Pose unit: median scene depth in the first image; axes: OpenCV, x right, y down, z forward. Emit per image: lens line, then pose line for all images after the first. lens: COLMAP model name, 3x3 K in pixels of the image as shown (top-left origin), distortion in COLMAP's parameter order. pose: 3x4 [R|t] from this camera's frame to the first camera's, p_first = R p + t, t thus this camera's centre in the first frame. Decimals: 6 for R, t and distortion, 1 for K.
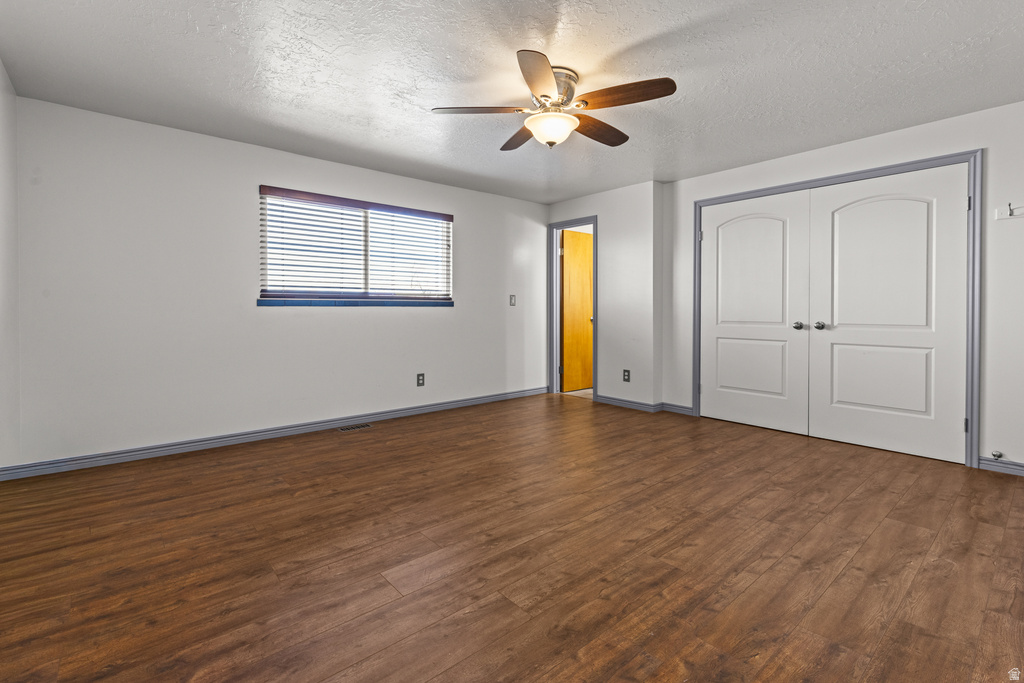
lens RADIAL K [[474.7, 0, 511.4], [0, 474.7, 310.8], [0, 0, 1]] dist [0.004525, -0.001086]
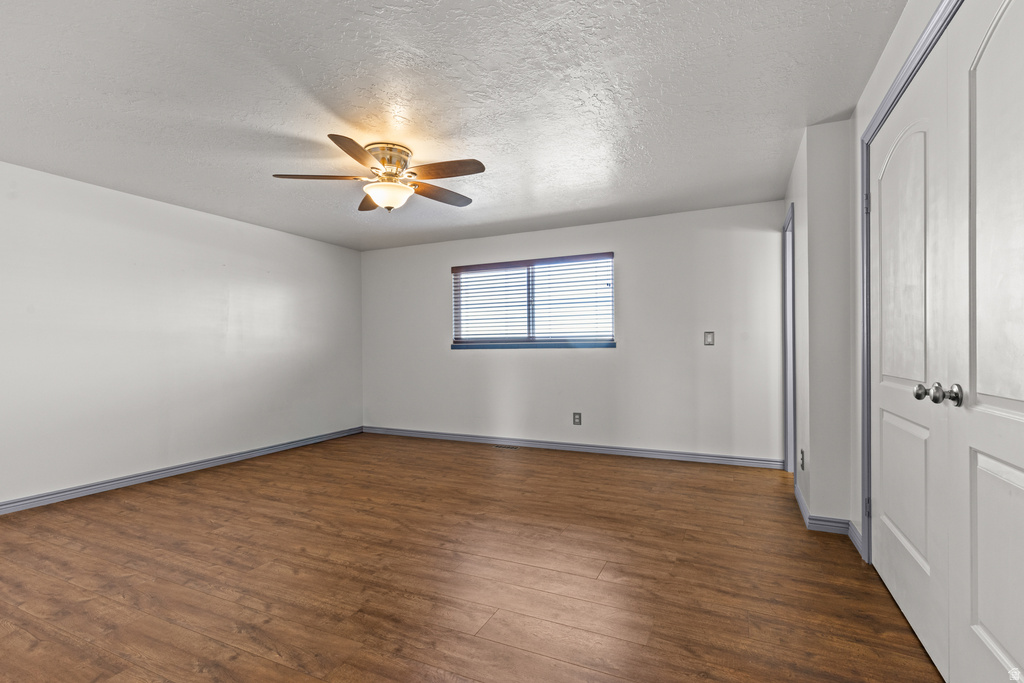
lens RADIAL K [[474.7, 0, 514.9], [0, 474.7, 346.6], [0, 0, 1]] dist [0.004525, -0.001086]
pose [[0.409392, -0.010146, -0.912302, 1.172091], [0.003230, 0.999948, -0.009671, -0.004807], [0.912353, 0.001013, 0.409403, 0.755296]]
